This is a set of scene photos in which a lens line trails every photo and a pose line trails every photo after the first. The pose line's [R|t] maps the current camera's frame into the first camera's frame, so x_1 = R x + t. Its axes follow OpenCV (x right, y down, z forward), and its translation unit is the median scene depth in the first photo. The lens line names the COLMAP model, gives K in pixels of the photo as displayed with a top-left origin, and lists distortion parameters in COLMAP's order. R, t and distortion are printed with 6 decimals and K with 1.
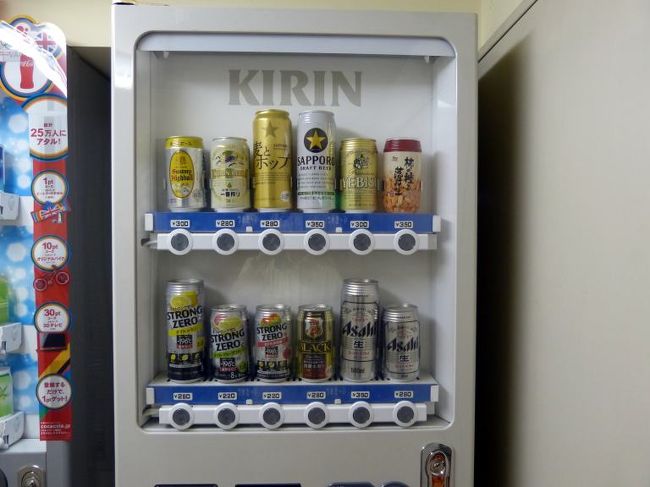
lens RADIAL K [[478.0, 0, 325.2], [0, 478.0, 244.2], [0, 0, 1]] dist [-0.032918, 0.012509]
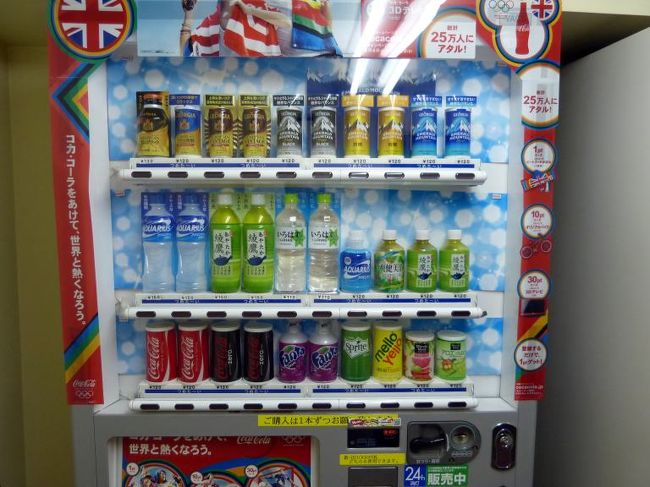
lens RADIAL K [[478.0, 0, 325.4], [0, 478.0, 243.0], [0, 0, 1]] dist [-0.032918, 0.012509]
pose [[0.999840, 0.017248, -0.004811, -1.027135], [-0.016766, 0.996079, 0.086866, -0.016277], [0.006290, -0.086772, 0.996208, -0.021394]]
